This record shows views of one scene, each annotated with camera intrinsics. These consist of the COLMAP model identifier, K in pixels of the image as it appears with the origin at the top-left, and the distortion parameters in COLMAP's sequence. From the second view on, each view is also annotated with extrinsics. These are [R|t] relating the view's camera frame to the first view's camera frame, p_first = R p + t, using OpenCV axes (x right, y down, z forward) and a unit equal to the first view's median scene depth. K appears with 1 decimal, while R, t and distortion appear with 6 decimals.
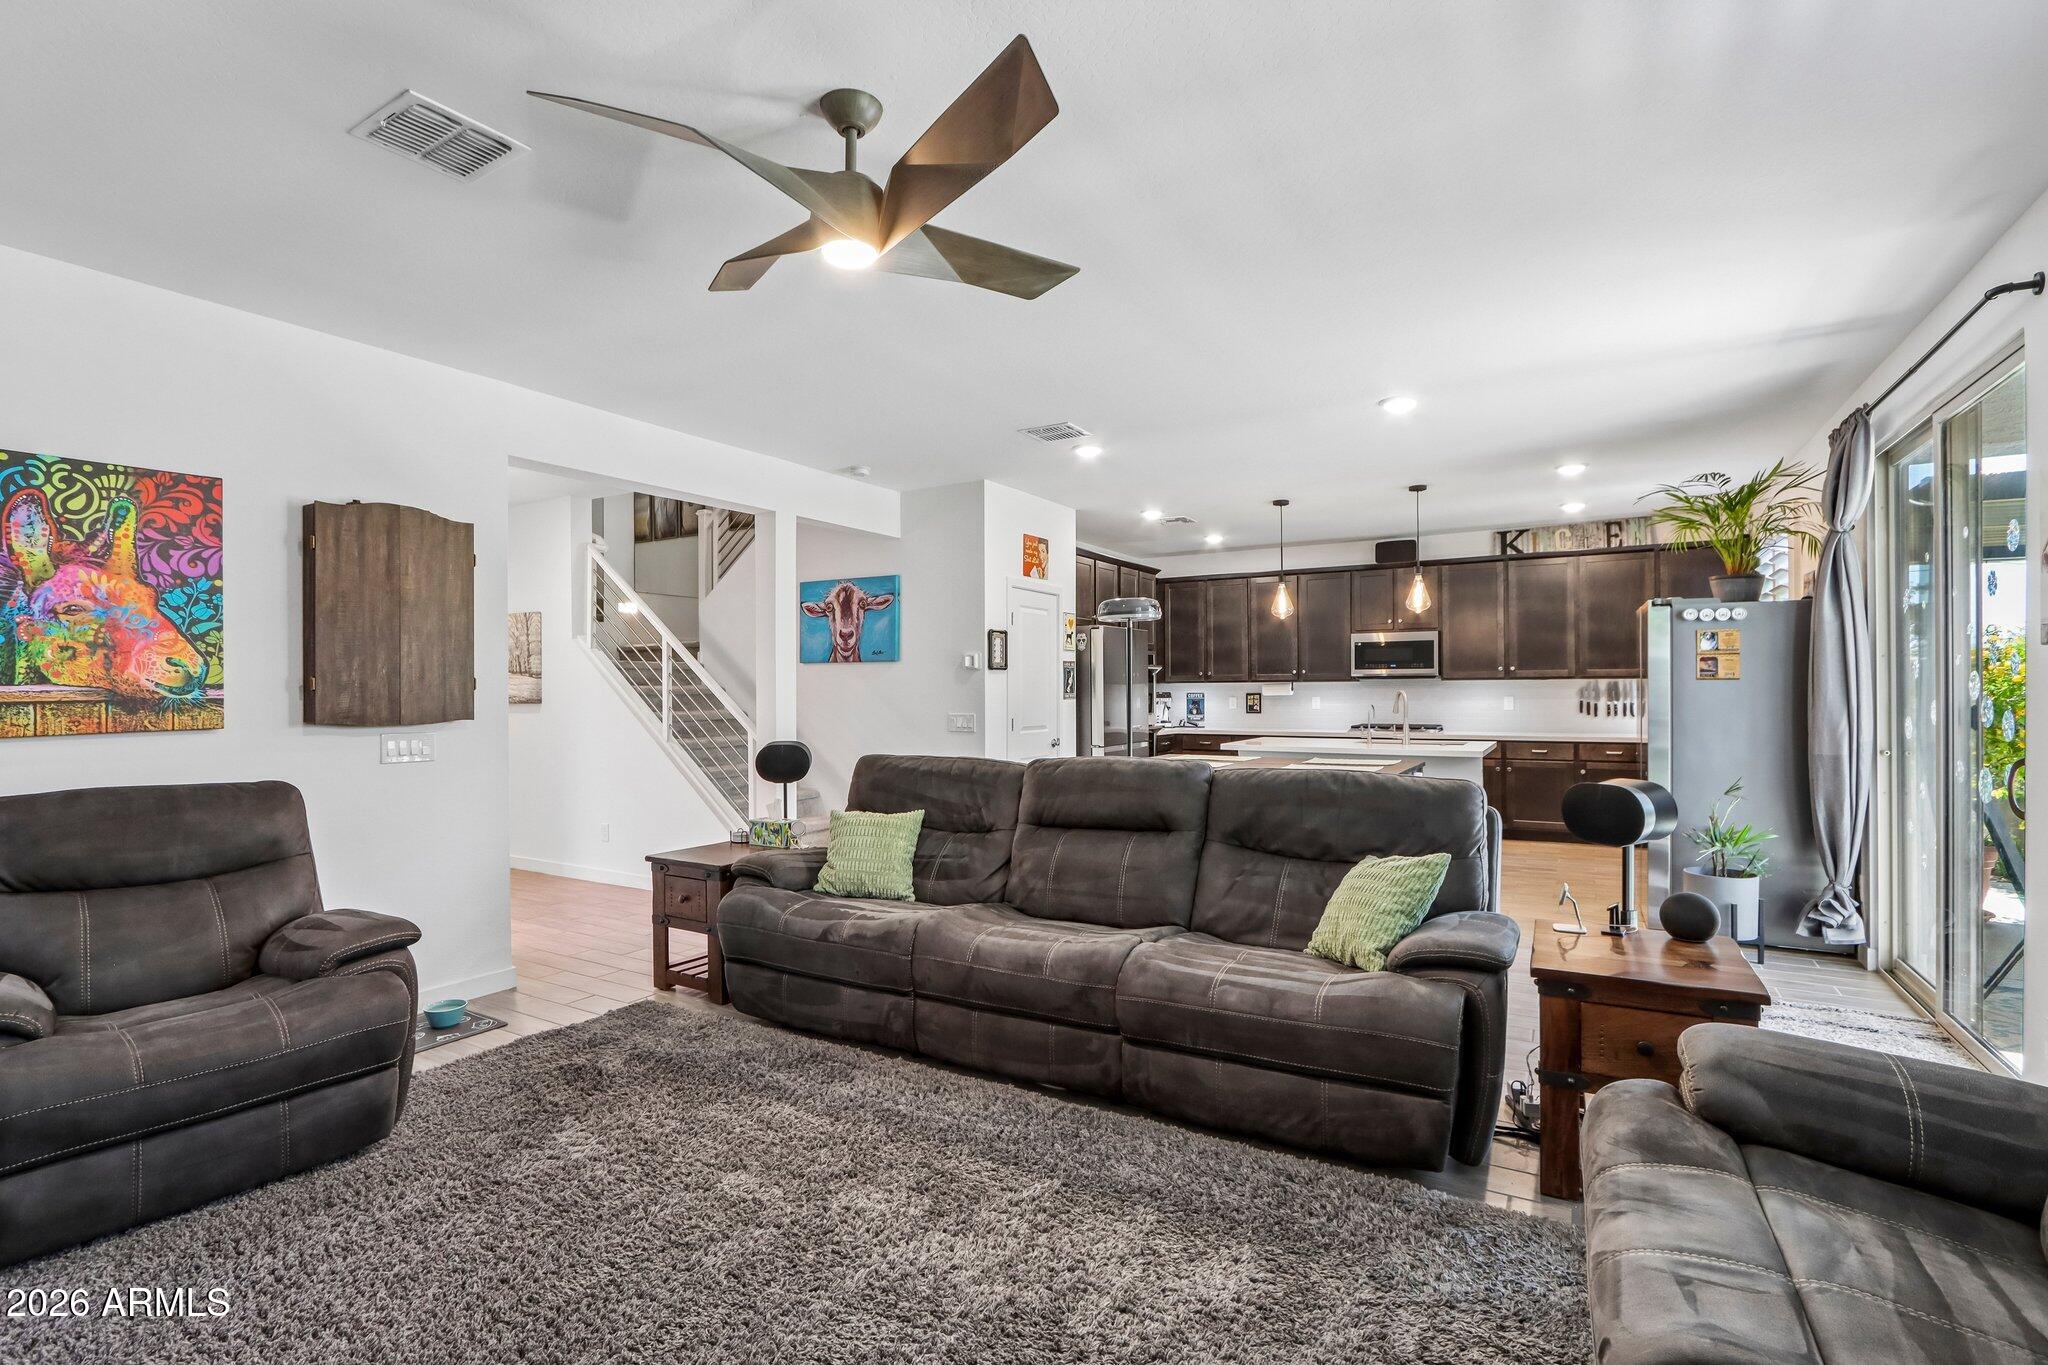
lens RADIAL K [[962.5, 0, 991.9], [0, 962.5, 688.0], [0, 0, 1]] dist [-0.018111, 0.002003]
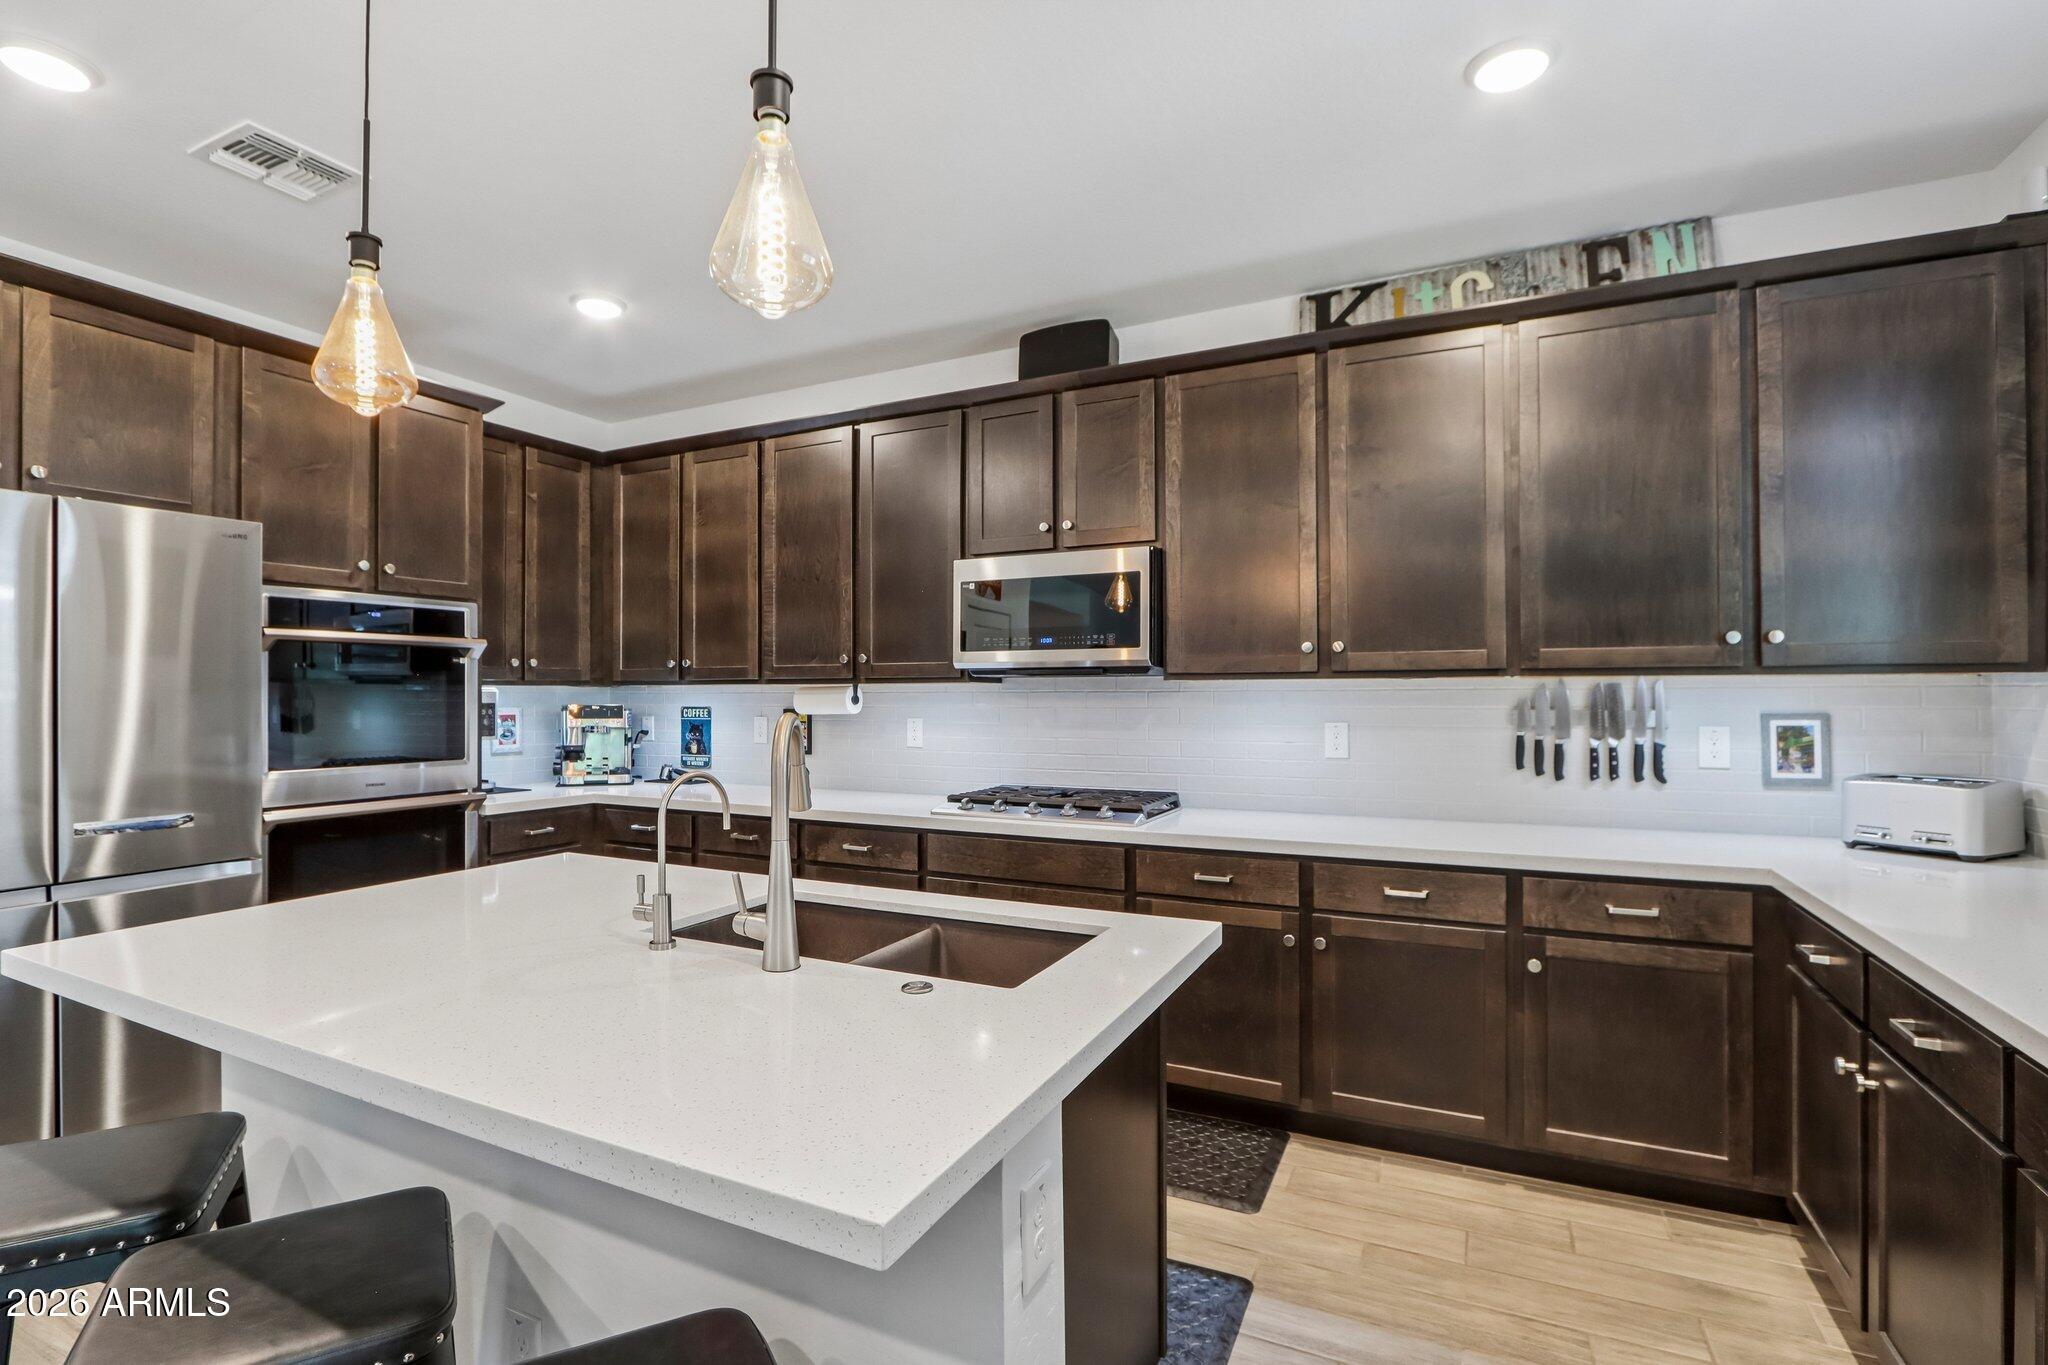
lens RADIAL K [[956.7, 0, 995.2], [0, 956.7, 687.9], [0, 0, 1]] dist [-0.016707, 0.001513]
pose [[0.996338, 0.004593, 0.085377, 0.449513], [-0.004012, 0.999968, -0.006978, -0.002153], [-0.085407, 0.006610, 0.996324, 0.763279]]
